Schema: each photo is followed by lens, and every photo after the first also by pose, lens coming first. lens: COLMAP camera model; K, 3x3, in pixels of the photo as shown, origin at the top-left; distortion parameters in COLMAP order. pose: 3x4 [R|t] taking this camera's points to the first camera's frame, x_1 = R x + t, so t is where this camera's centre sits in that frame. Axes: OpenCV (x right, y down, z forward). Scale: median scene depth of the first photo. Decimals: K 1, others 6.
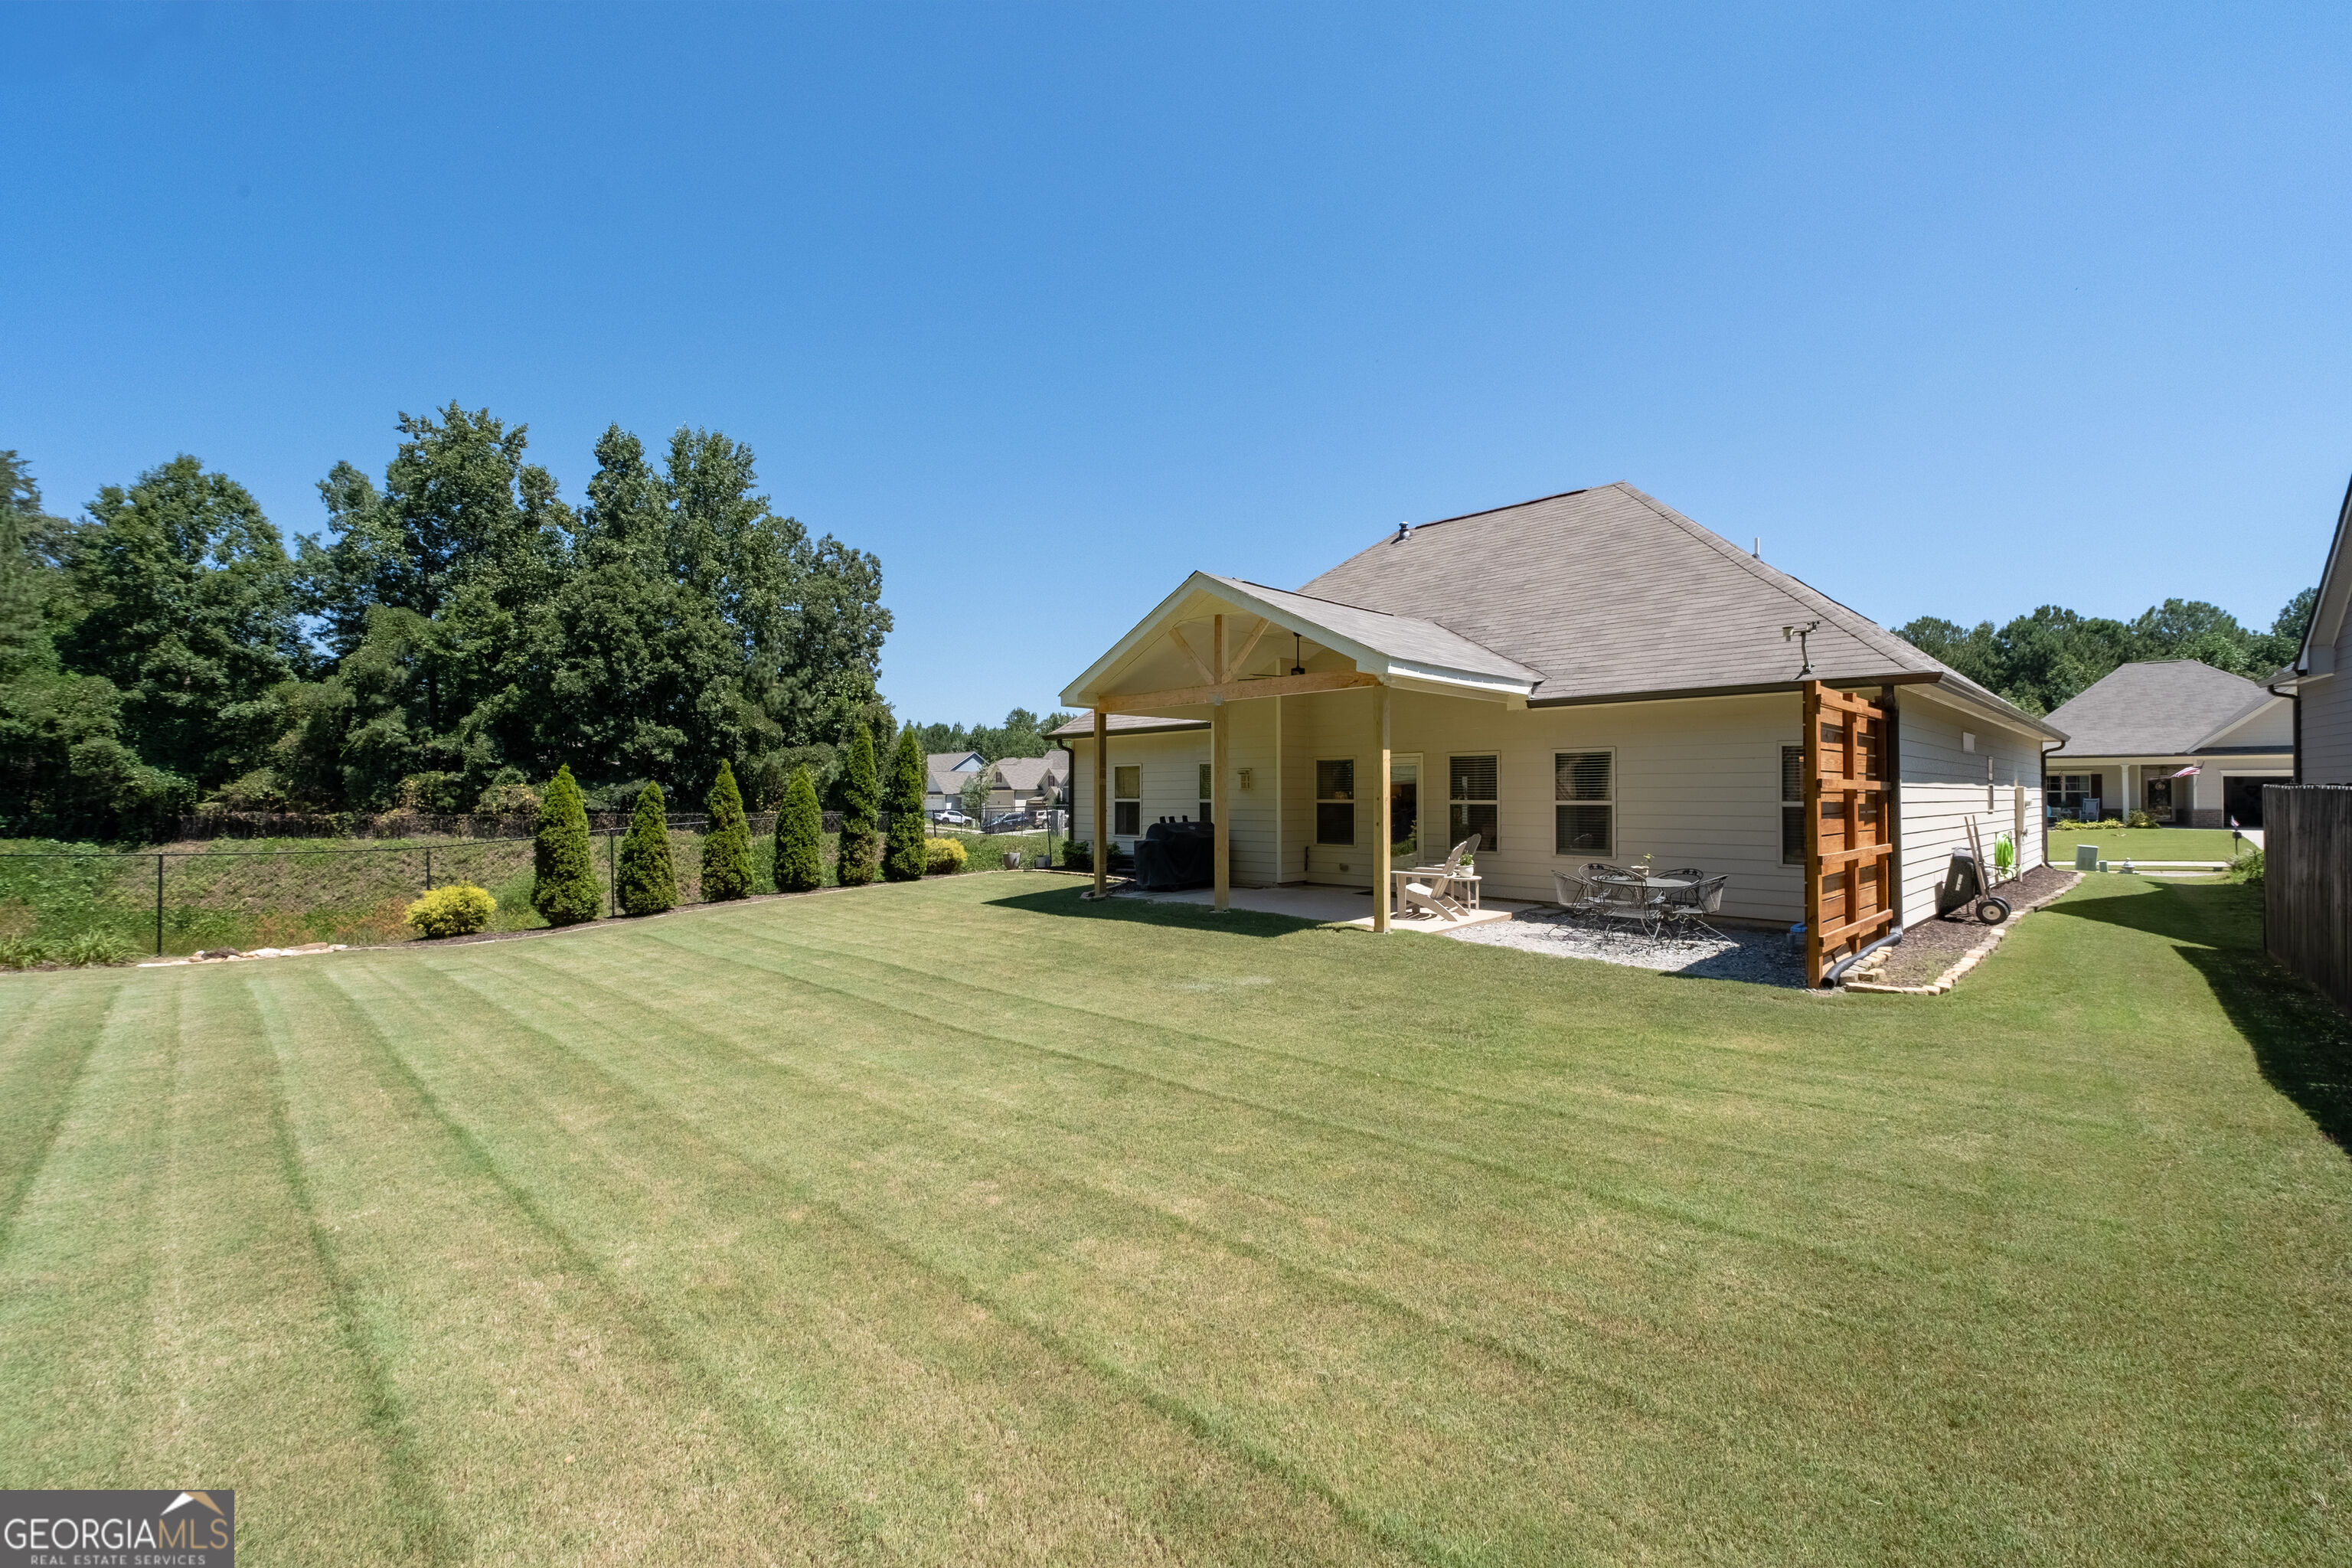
lens RADIAL K [[976.8, 0, 1198.7], [0, 976.8, 780.0], [0, 0, 1]] dist [0.000106, -0.000315]
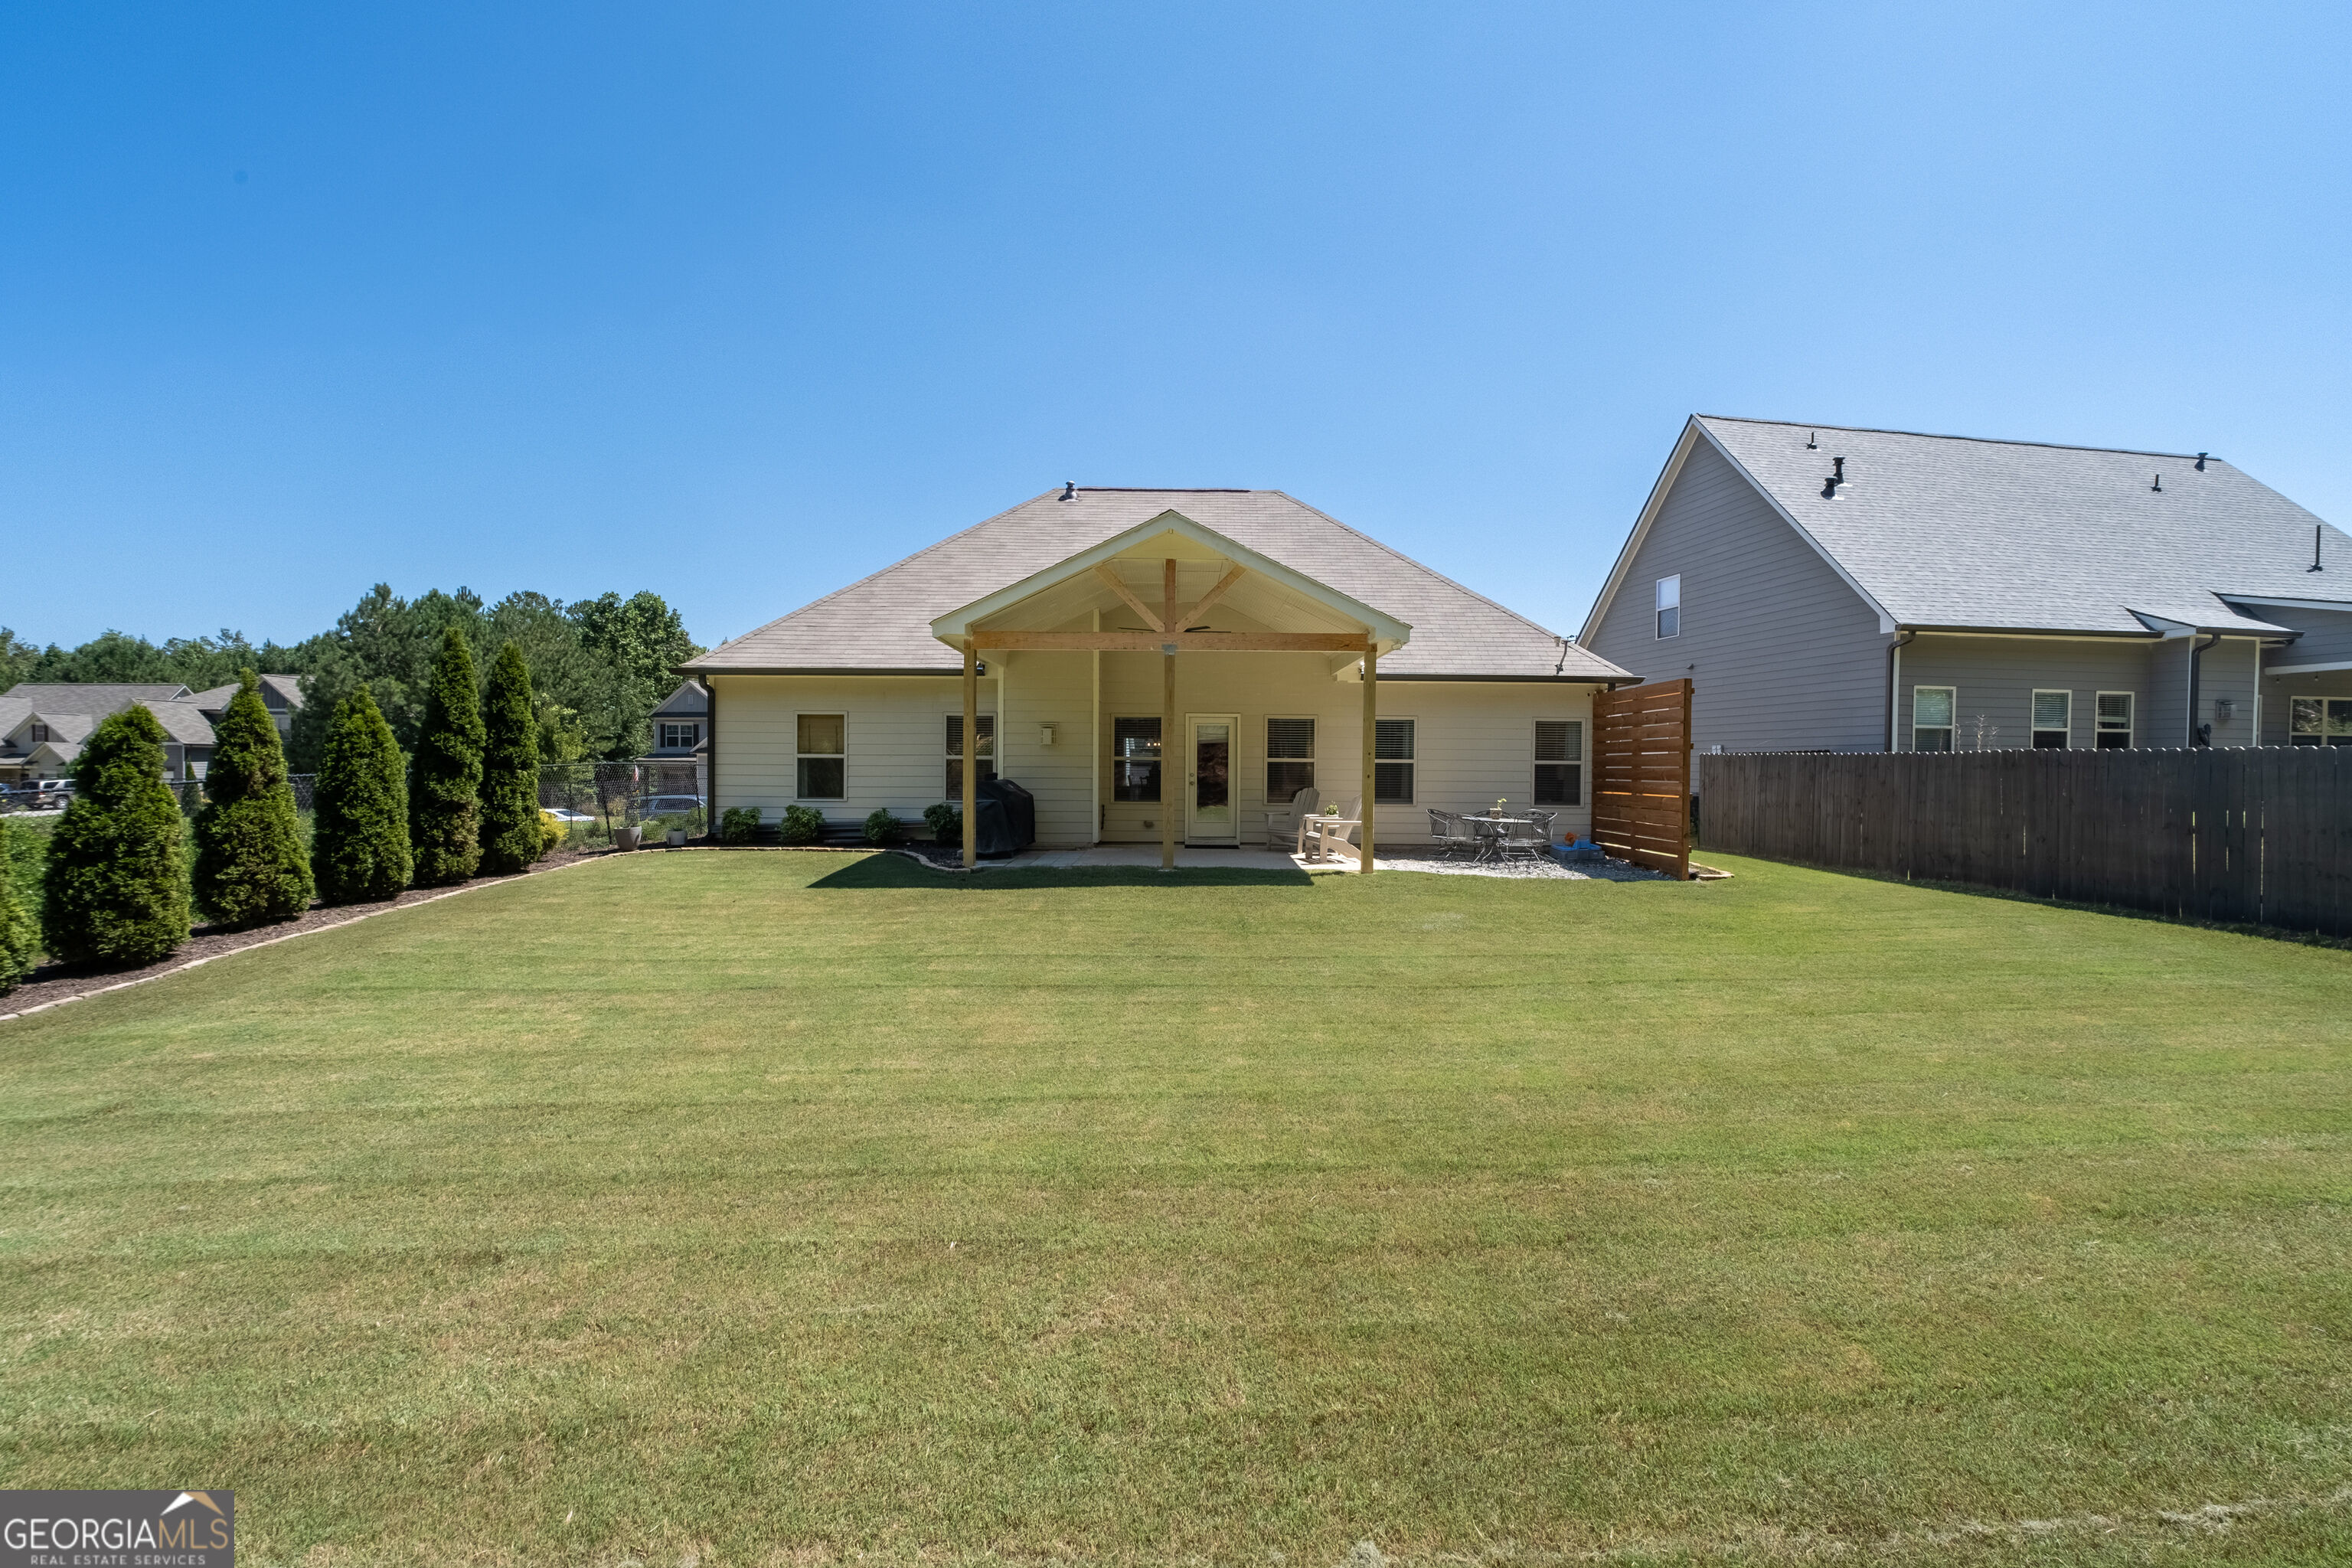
lens RADIAL K [[976.8, 0, 1193.0], [0, 976.8, 793.1], [0, 0, 1]] dist [0.000106, -0.000315]
pose [[0.705153, -0.011985, 0.708954, -0.529073], [-0.020435, 0.999098, 0.037216, 0.018184], [-0.708760, -0.040731, 0.704273, 0.252646]]
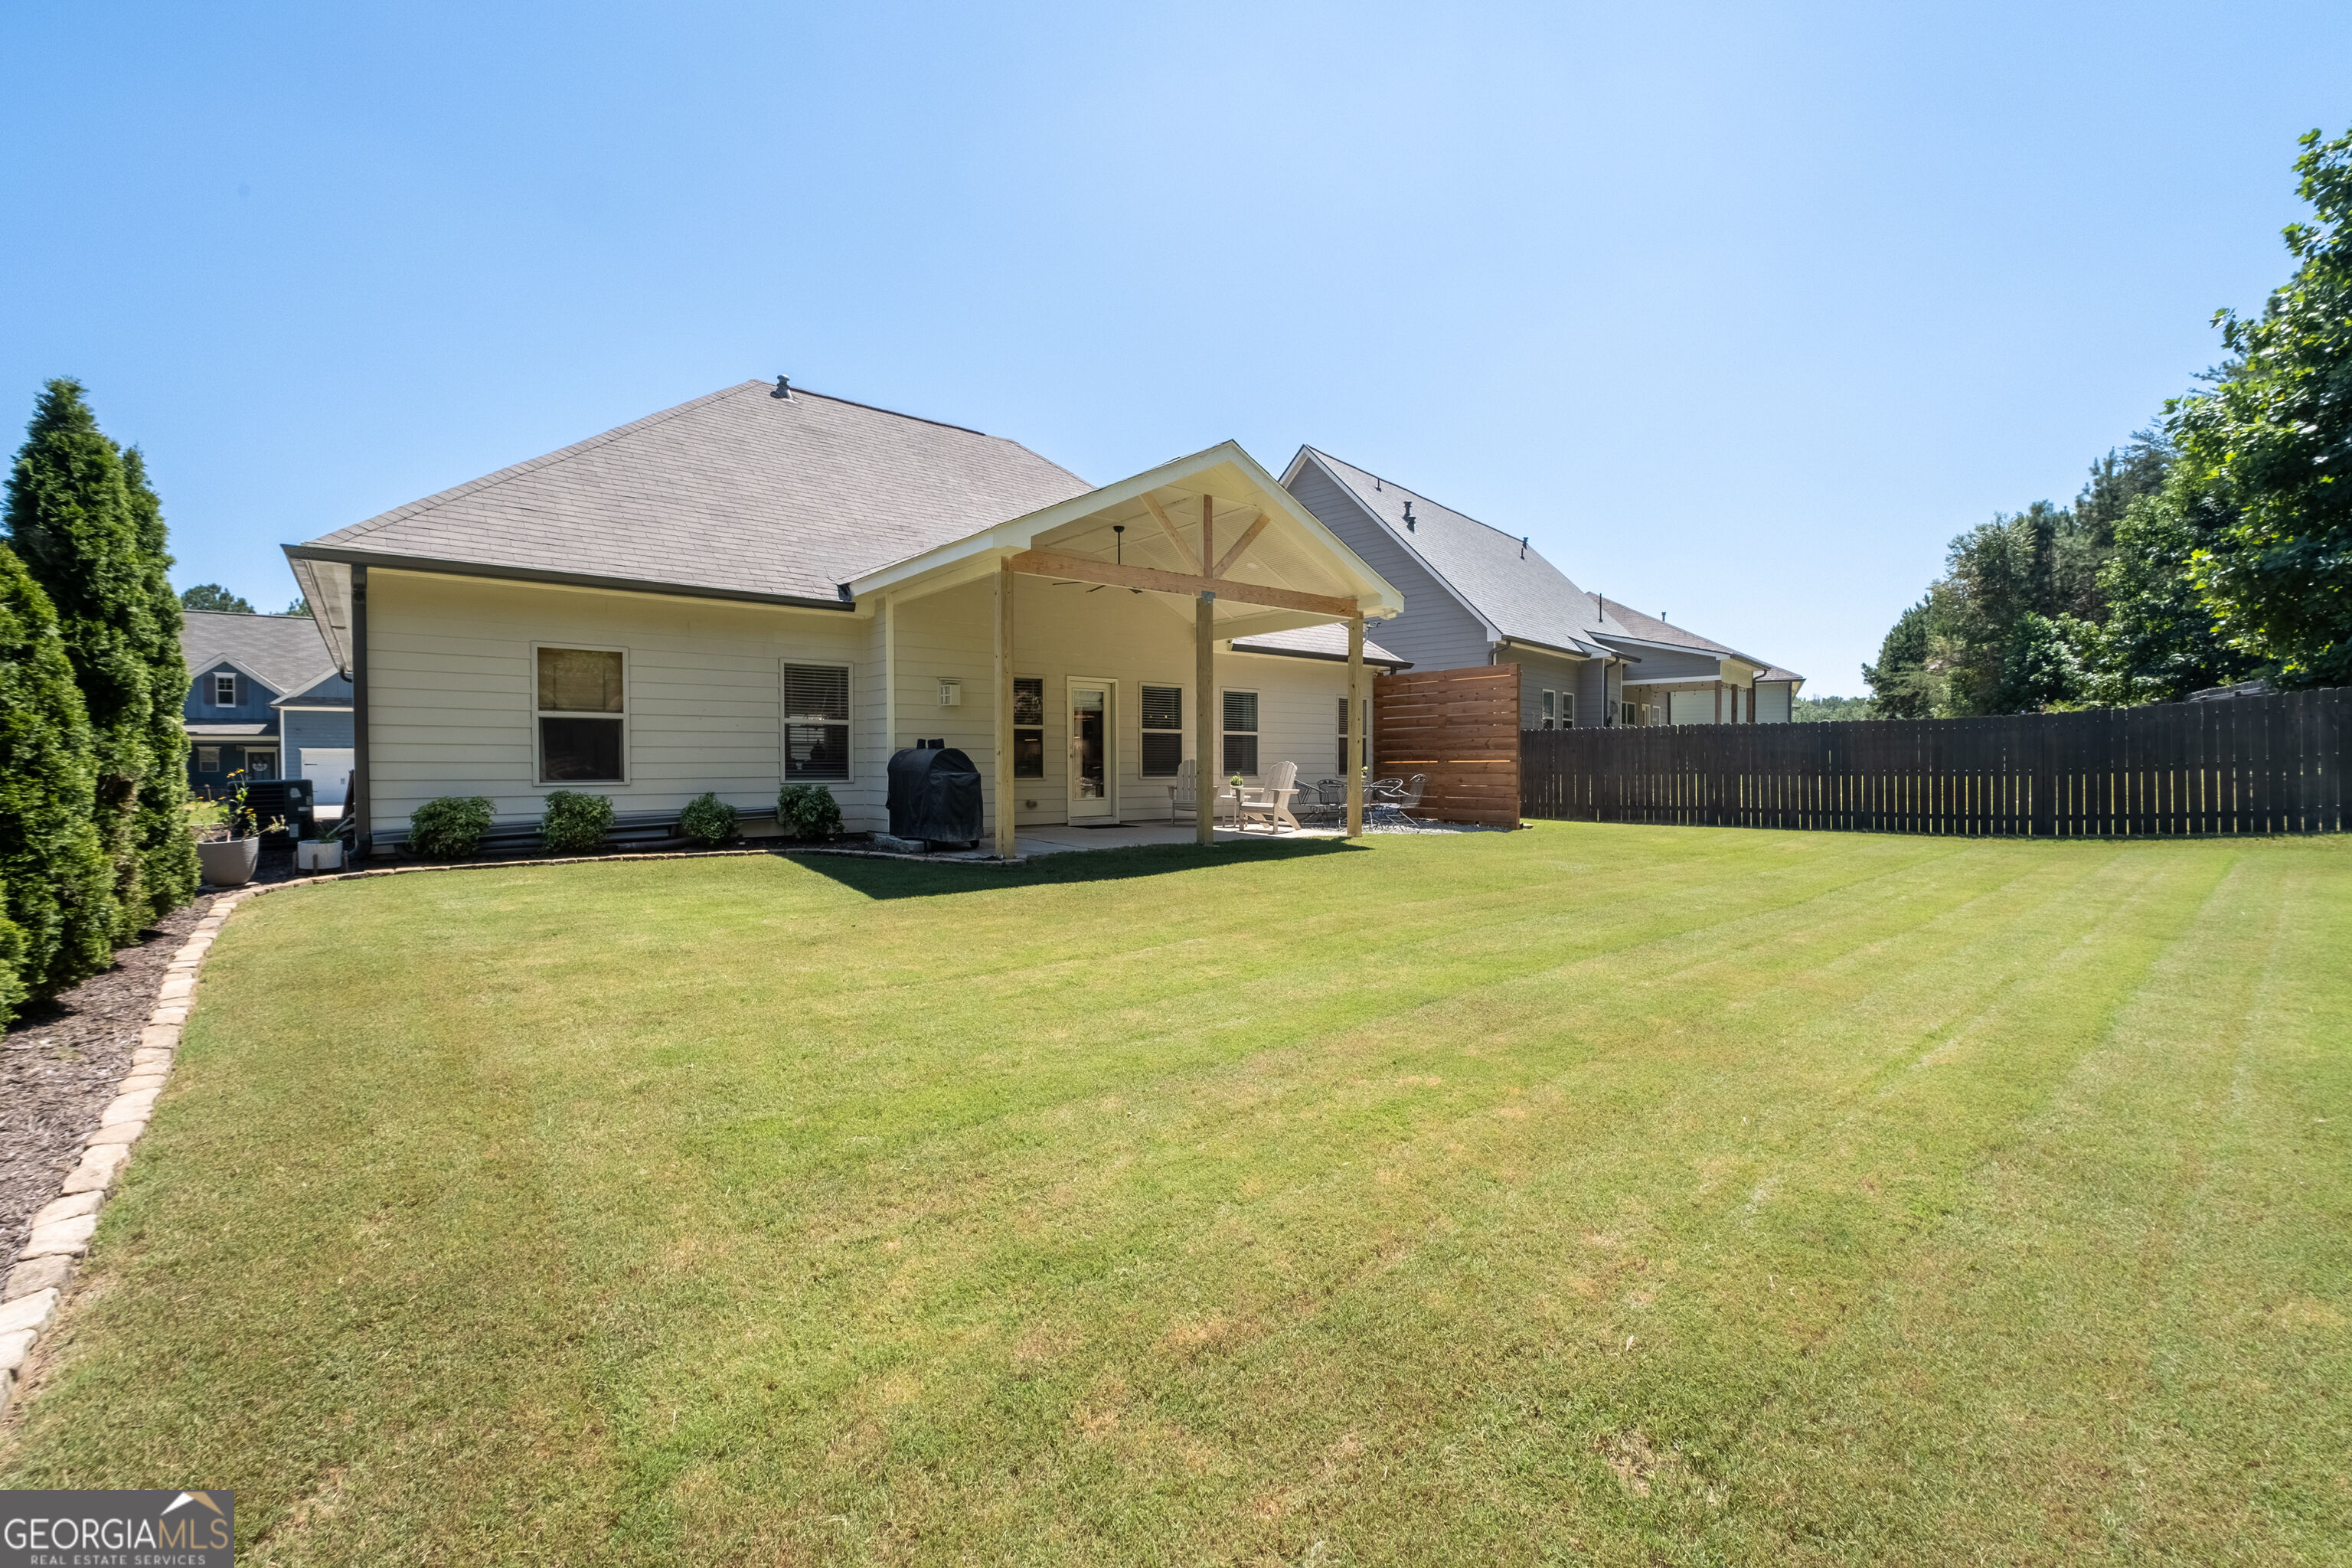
lens RADIAL K [[976.8, 0, 1188.2], [0, 976.8, 779.0], [0, 0, 1]] dist [0.000106, -0.000315]
pose [[0.106867, -0.011633, 0.994205, -0.680600], [-0.013889, 0.999817, 0.013192, 0.053062], [-0.994176, -0.015218, 0.106685, 0.761584]]
